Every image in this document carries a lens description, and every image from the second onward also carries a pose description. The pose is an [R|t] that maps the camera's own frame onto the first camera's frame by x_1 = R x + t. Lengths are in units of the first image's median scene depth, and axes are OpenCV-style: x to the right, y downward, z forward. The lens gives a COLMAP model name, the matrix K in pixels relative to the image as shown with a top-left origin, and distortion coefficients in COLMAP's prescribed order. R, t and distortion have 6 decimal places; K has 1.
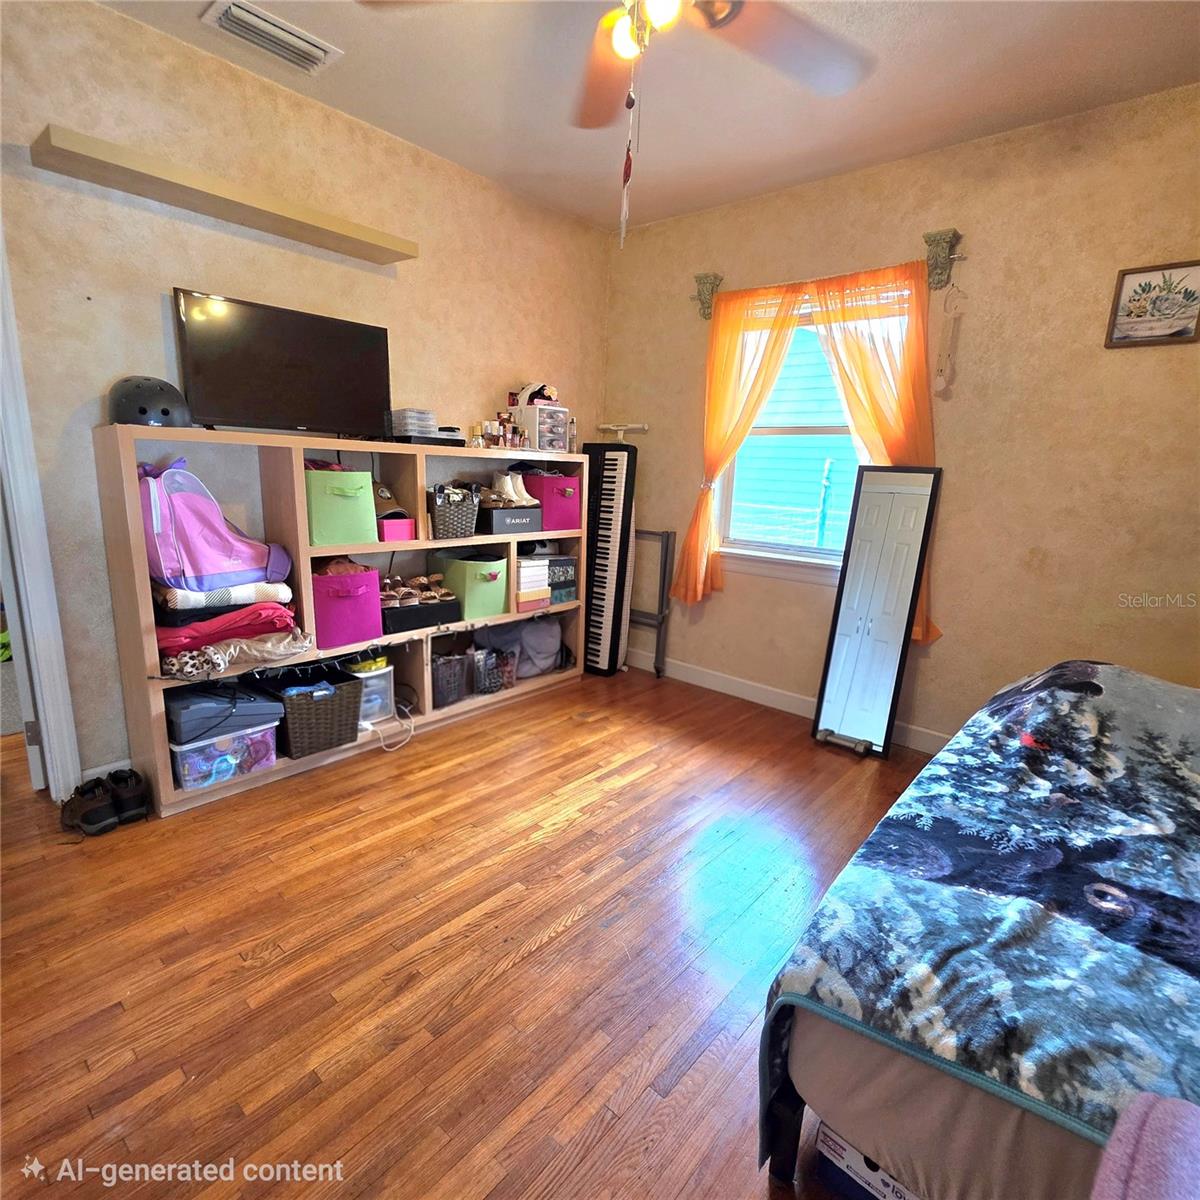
lens RADIAL K [[637.8, 0, 608.7], [0, 637.8, 597.7], [0, 0, 1]] dist [0.003282, -0.000984]
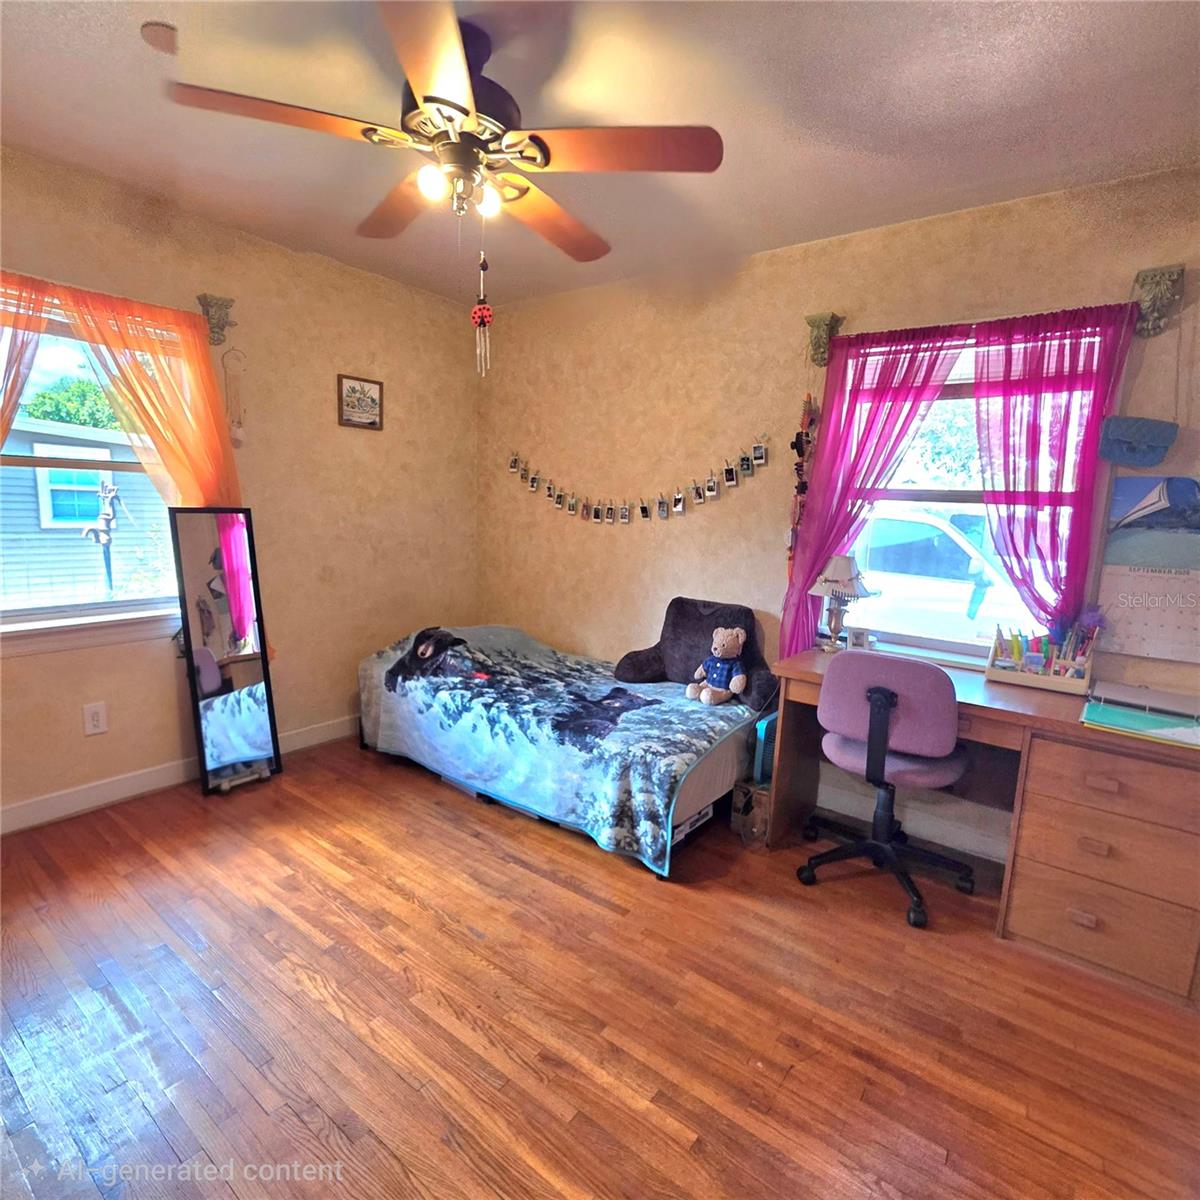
lens RADIAL K [[637.8, 0, 602.0], [0, 637.8, 600.0], [0, 0, 1]] dist [0.003282, -0.000984]
pose [[-0.058102, -0.192318, 0.979611, -1.129613], [0.162314, 0.966392, 0.199350, -0.297203], [-0.985027, 0.170588, -0.024933, 0.773302]]
